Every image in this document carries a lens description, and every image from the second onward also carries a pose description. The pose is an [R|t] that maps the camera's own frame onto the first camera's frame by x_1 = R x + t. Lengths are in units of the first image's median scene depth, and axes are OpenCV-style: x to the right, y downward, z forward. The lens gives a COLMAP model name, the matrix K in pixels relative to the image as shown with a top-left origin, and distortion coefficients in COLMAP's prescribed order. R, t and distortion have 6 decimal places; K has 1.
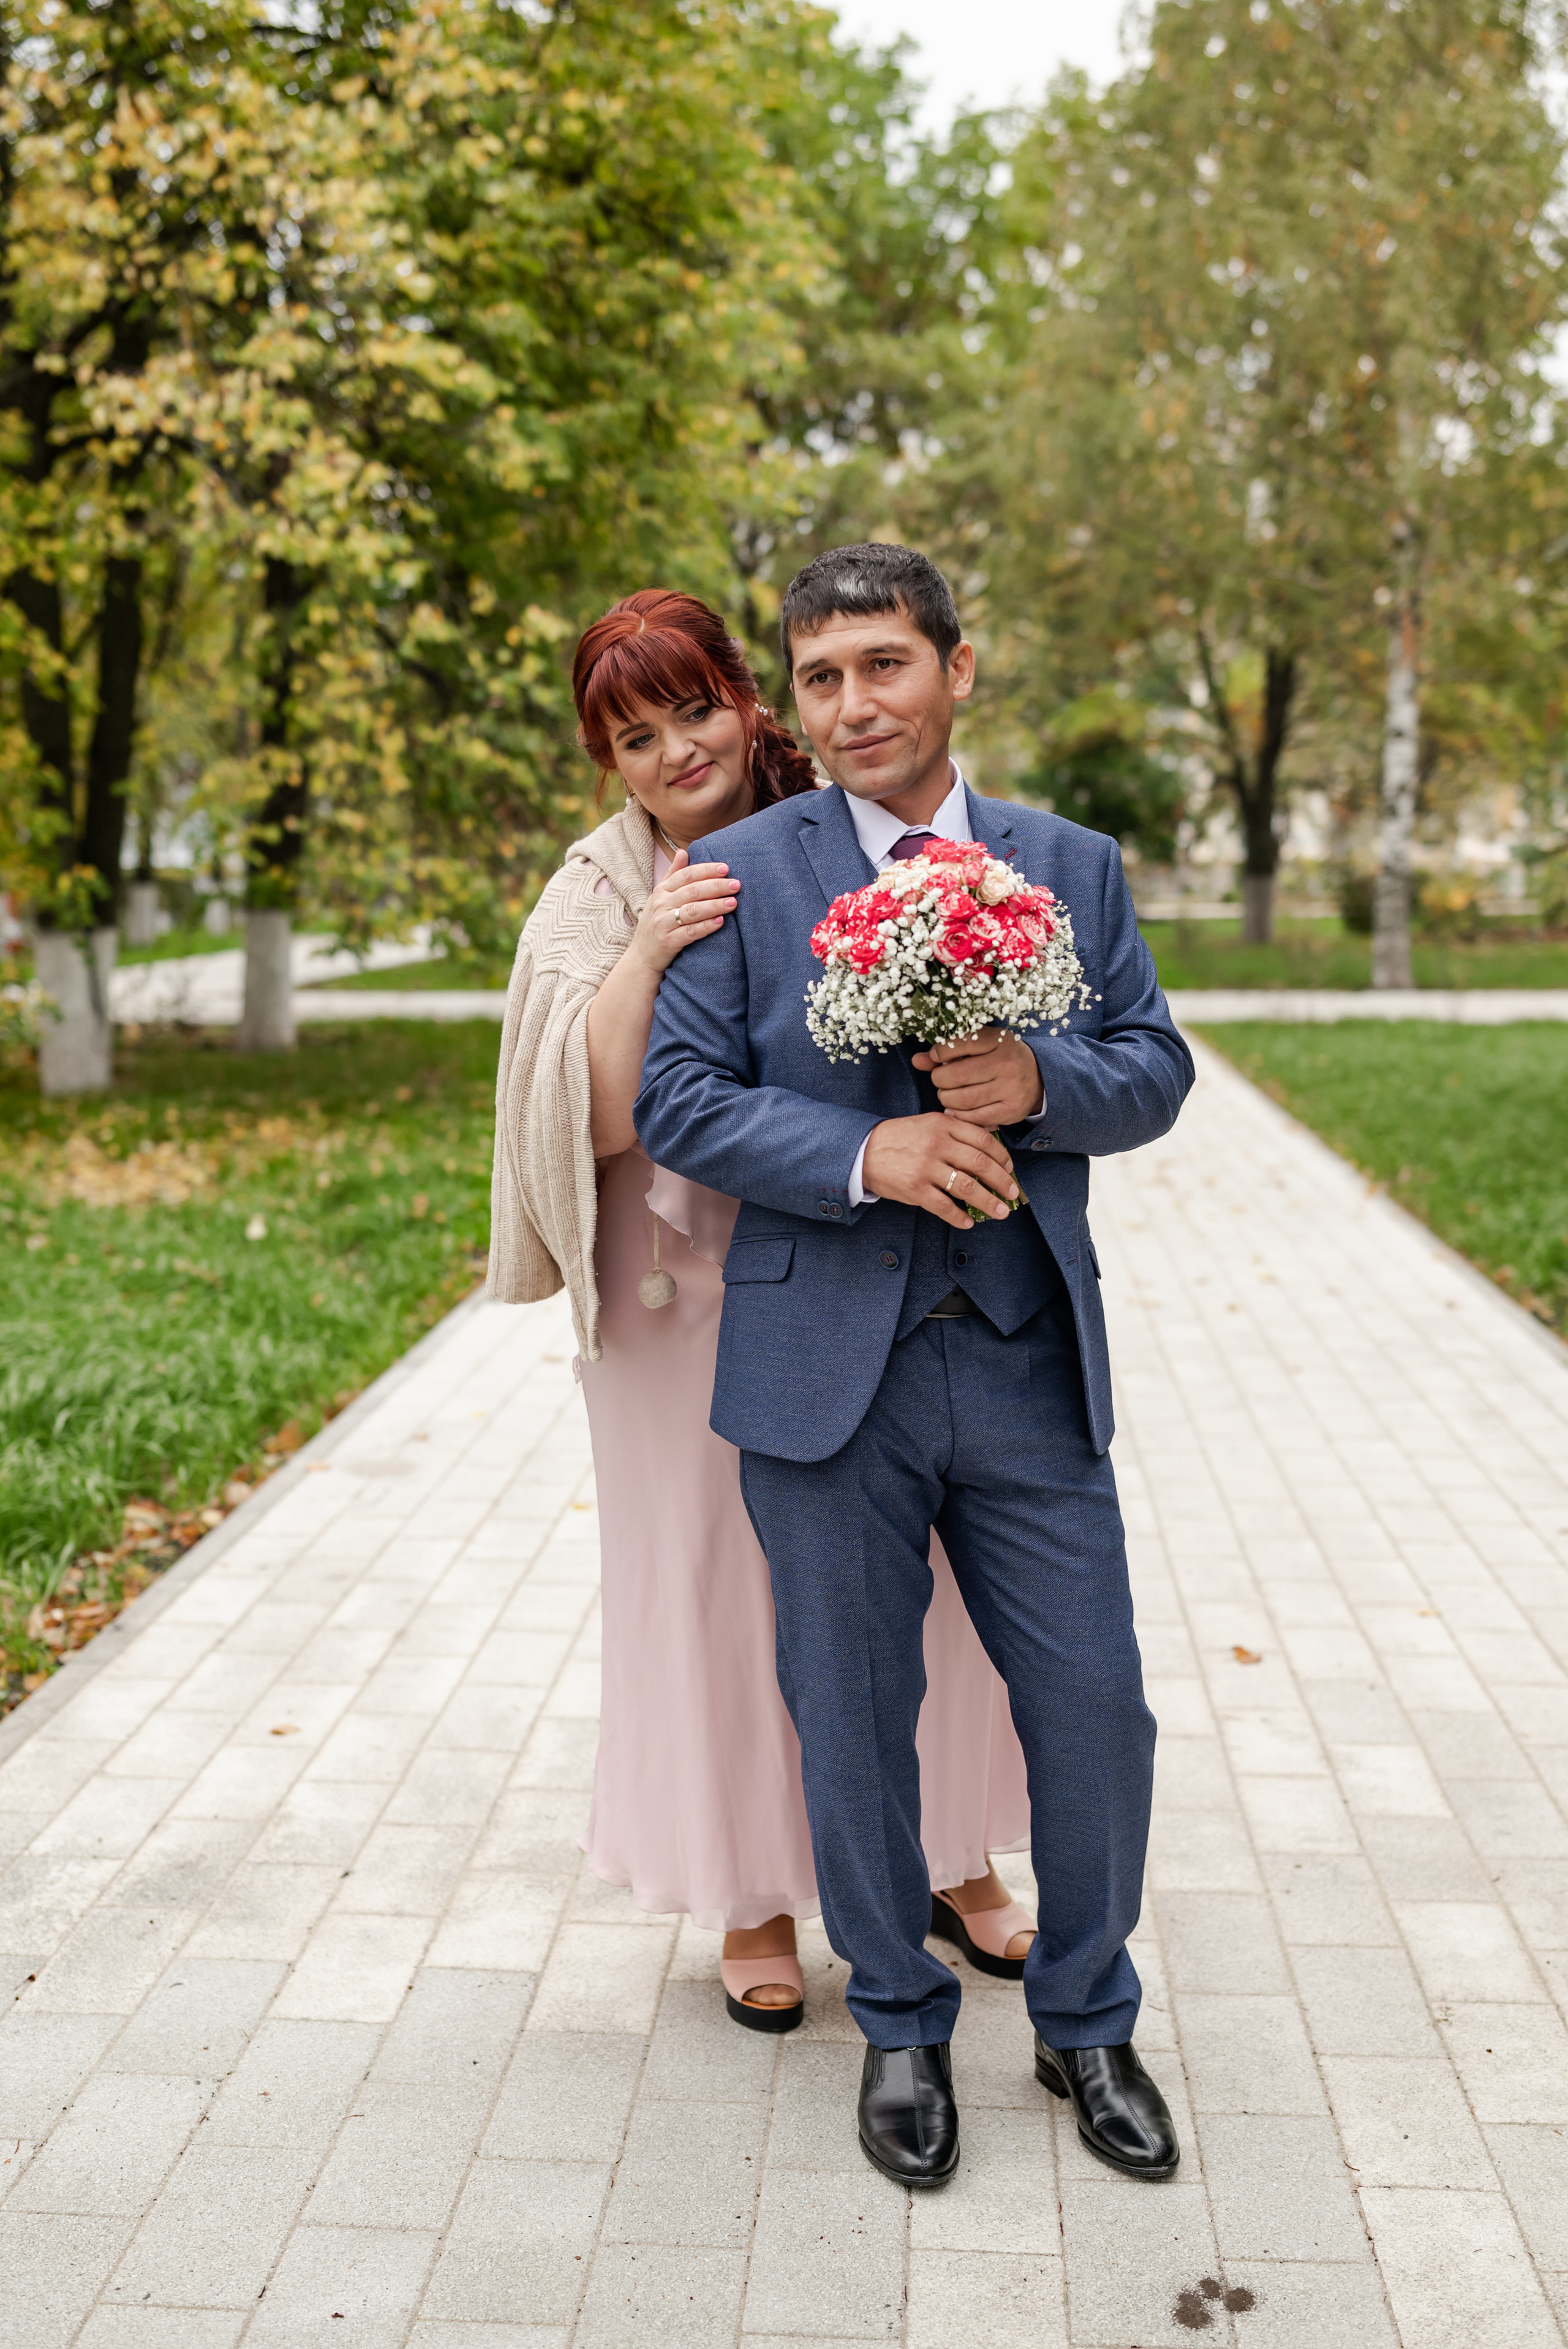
lens RADIAL K [[2876.0, 0, 829.8], [0, 2876.0, 1172.4], [0, 0, 1]] dist [-0.015506, -0.032128]
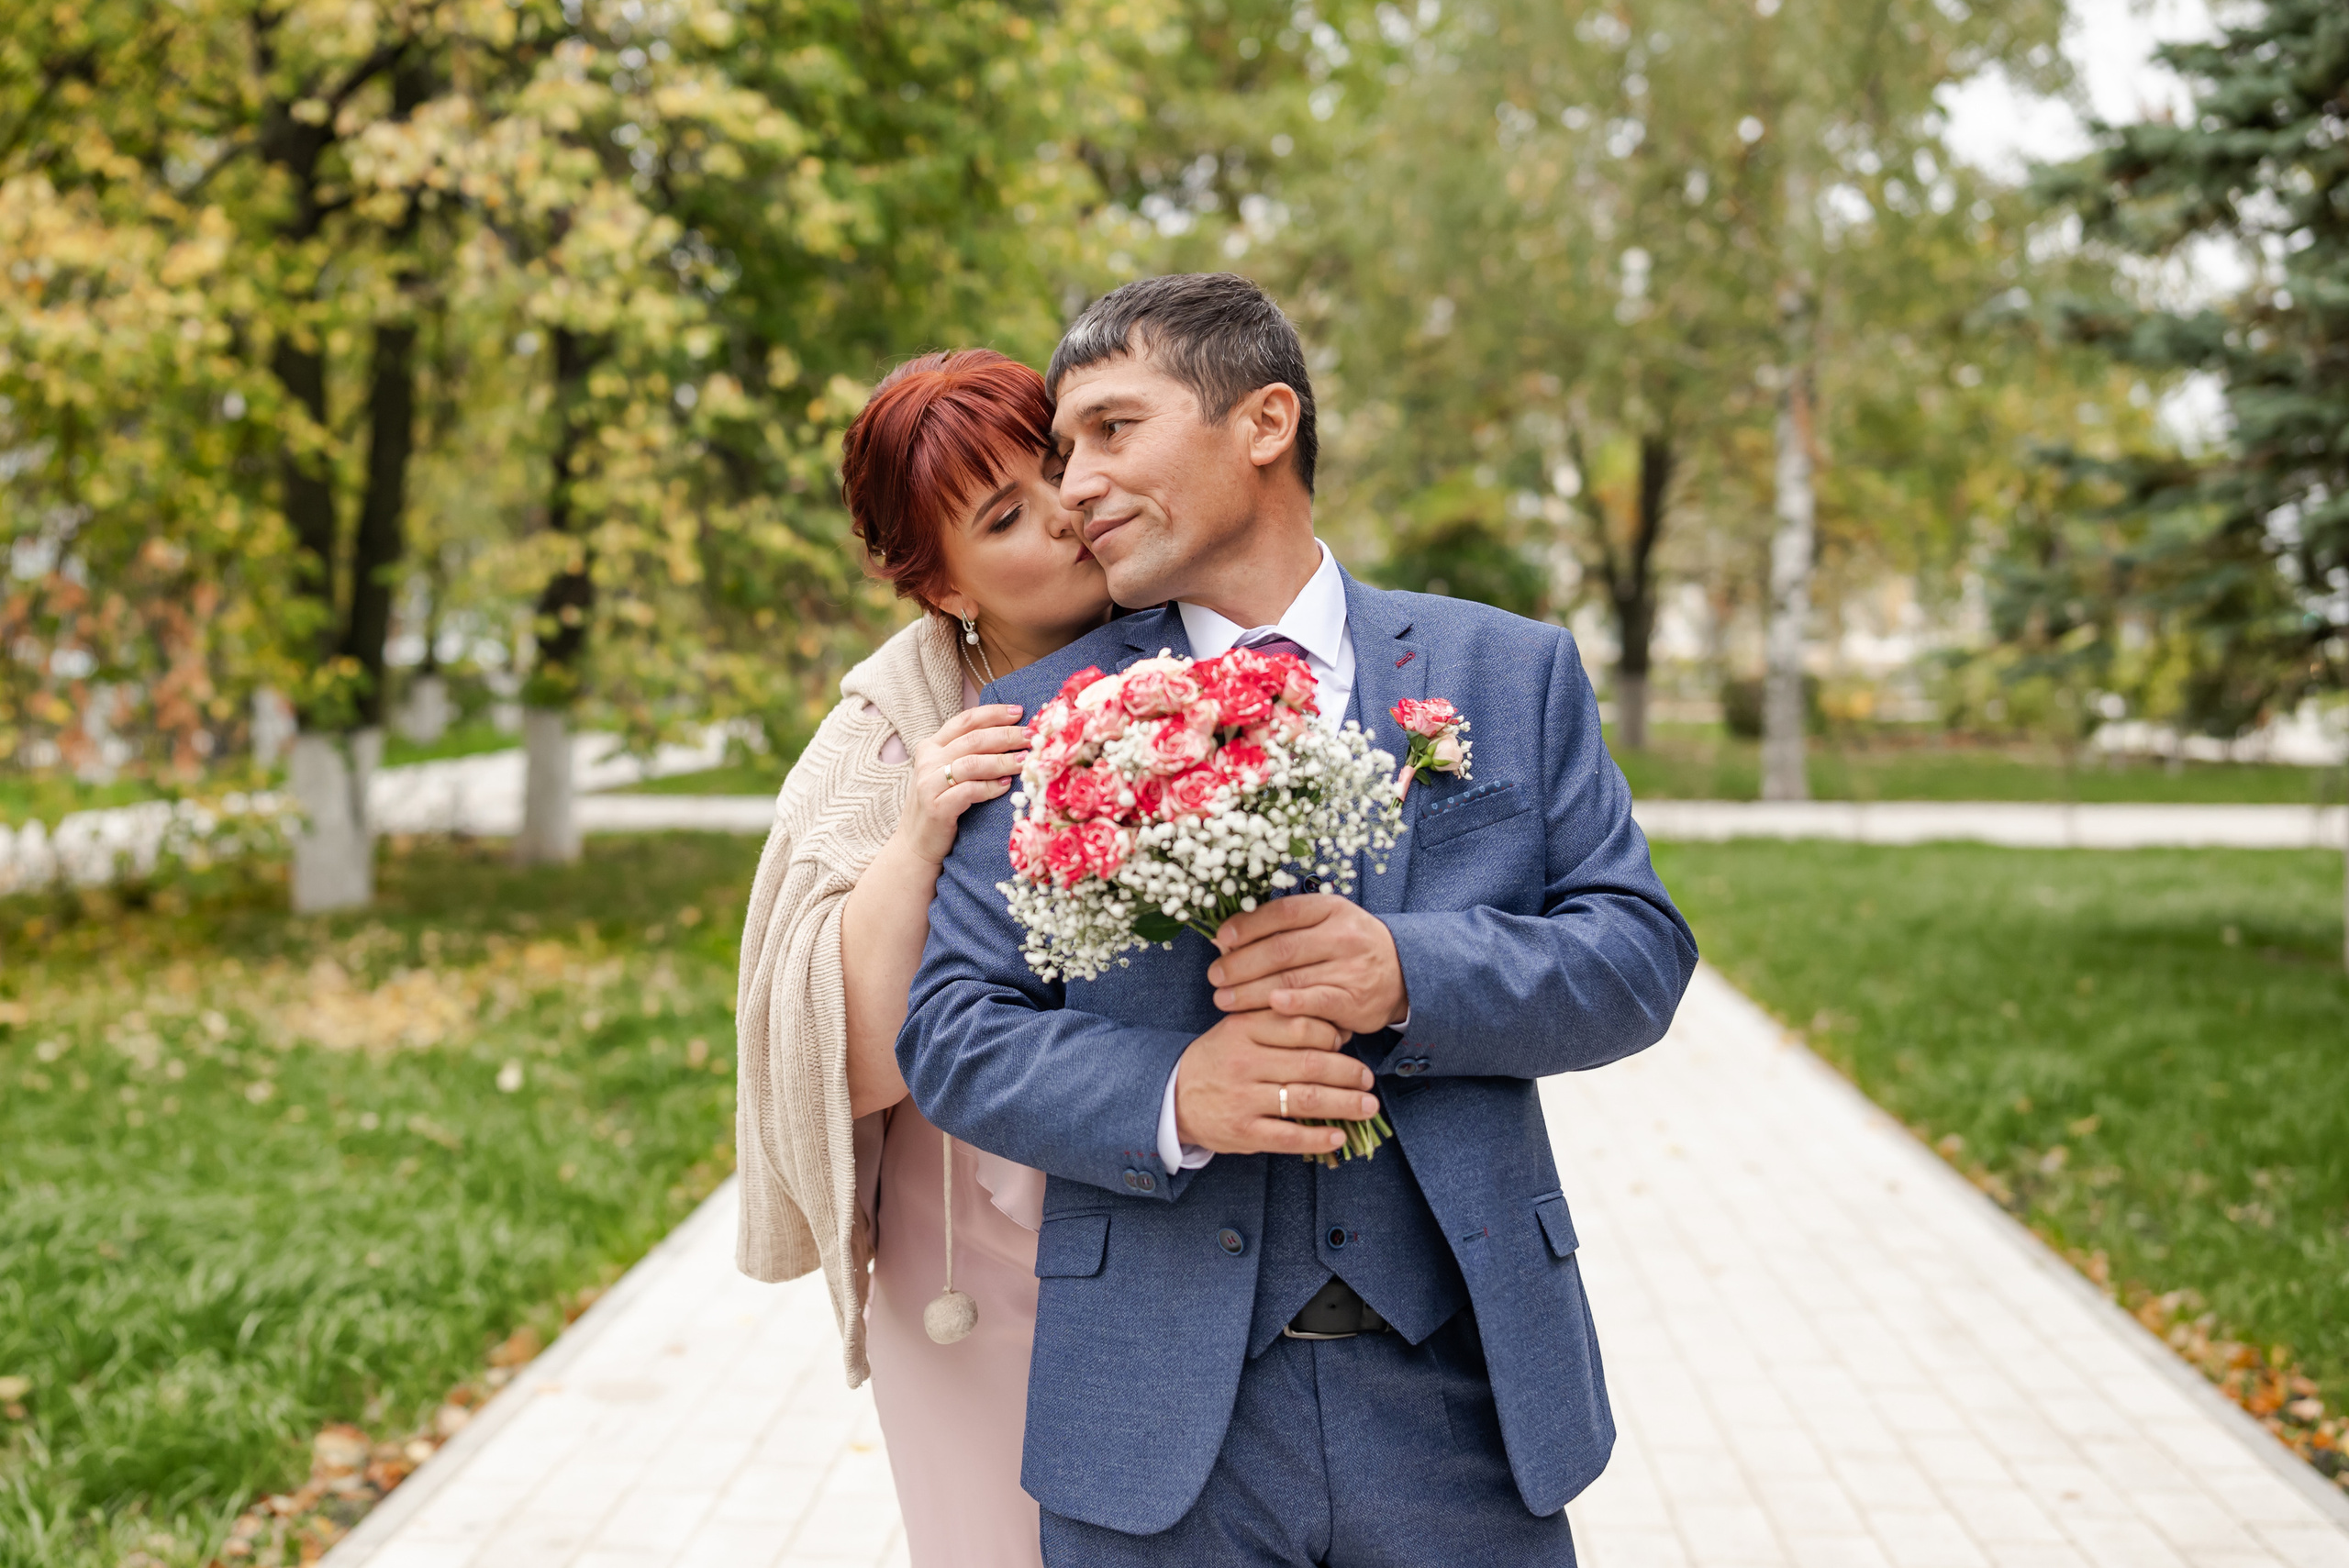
lens RADIAL K [[2876.2, 0, 1174.5], [0, 2876.2, 784.0], [0, 0, 1]] dist [-0.015506, -0.032128]
pose [[0.999986, 0.004183, 0.003245, -0.000300], [-0.003978, 0.998145, -0.060756, -0.014847], [-0.003493, 0.060742, 0.998147, 0.102547]]
